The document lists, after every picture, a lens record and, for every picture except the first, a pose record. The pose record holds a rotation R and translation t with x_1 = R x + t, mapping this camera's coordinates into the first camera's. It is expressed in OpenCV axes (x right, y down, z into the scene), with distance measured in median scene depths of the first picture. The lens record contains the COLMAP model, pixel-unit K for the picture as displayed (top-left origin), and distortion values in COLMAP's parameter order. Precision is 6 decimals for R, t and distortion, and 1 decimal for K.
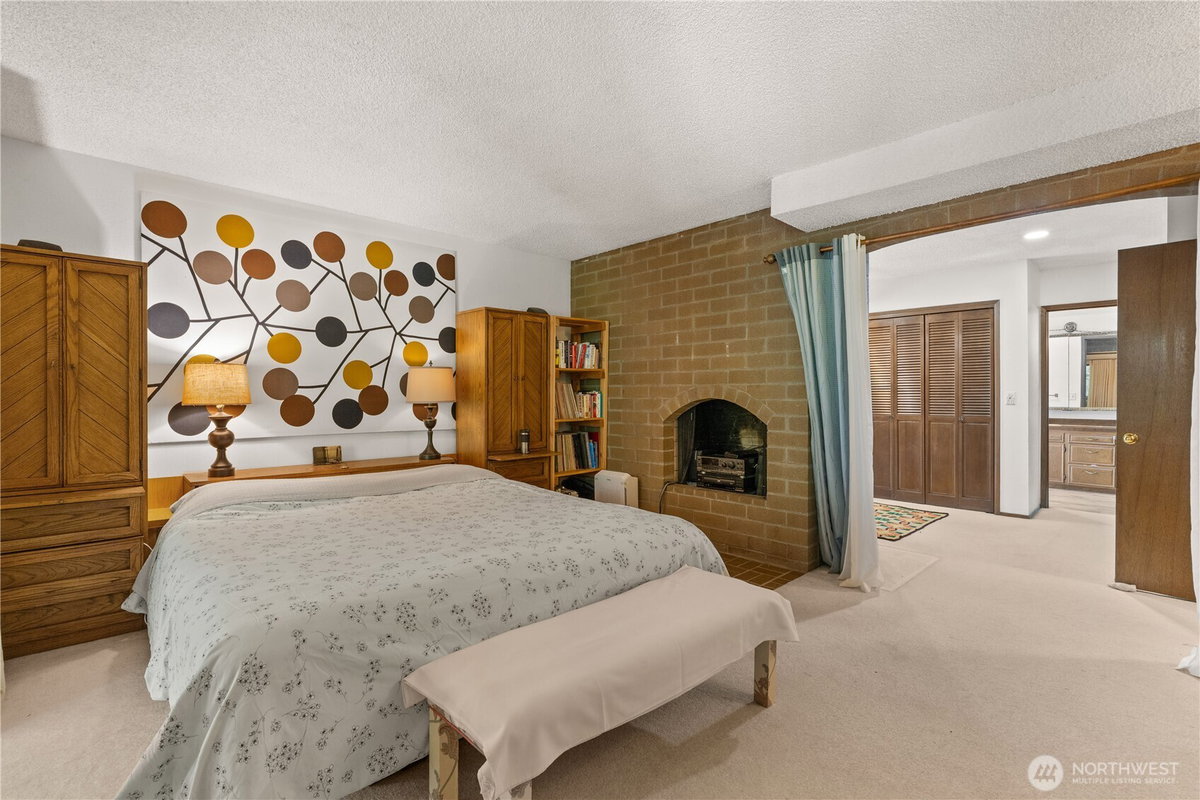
lens RADIAL K [[557.9, 0, 594.9], [0, 557.9, 396.6], [0, 0, 1]] dist [0.009170, 0.000723]
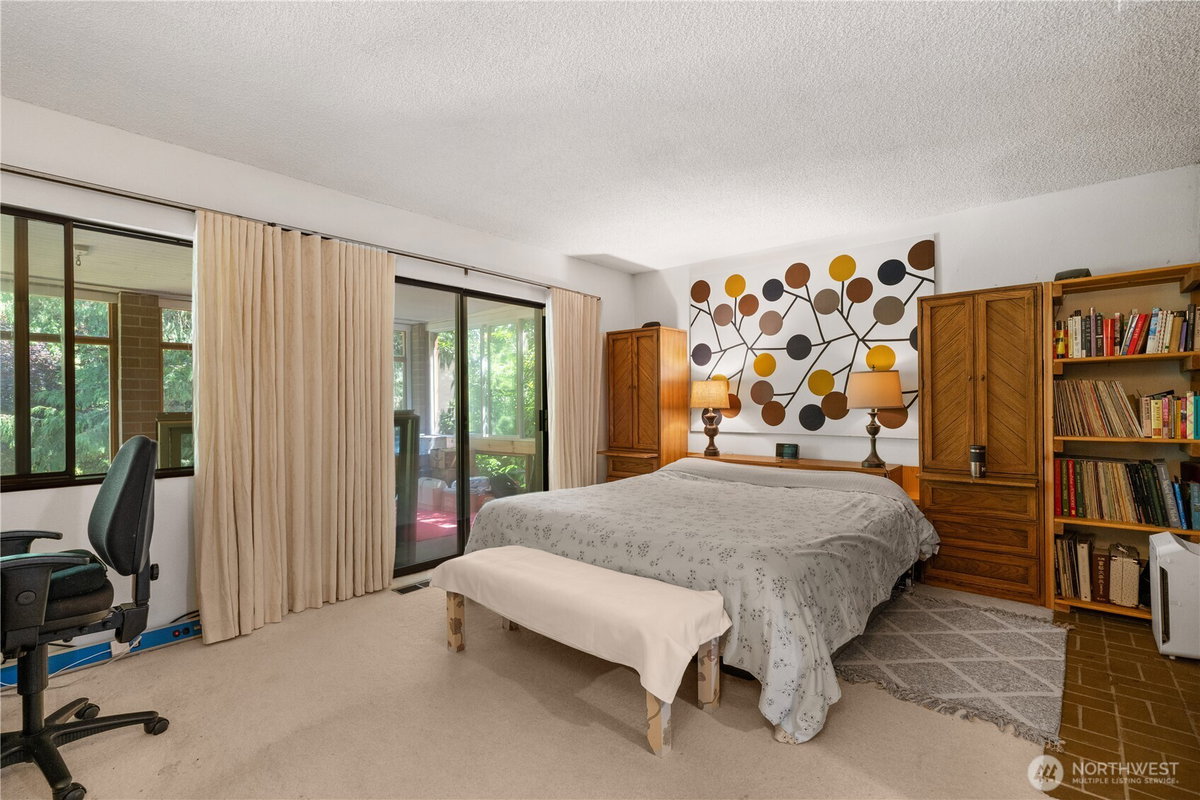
lens RADIAL K [[557.9, 0, 594.9], [0, 557.9, 396.6], [0, 0, 1]] dist [0.009170, 0.000723]
pose [[0.095889, -0.015765, -0.995267, 0.633997], [-0.002729, 0.999867, -0.016101, 0.007577], [0.995388, 0.004260, 0.095833, 0.446508]]
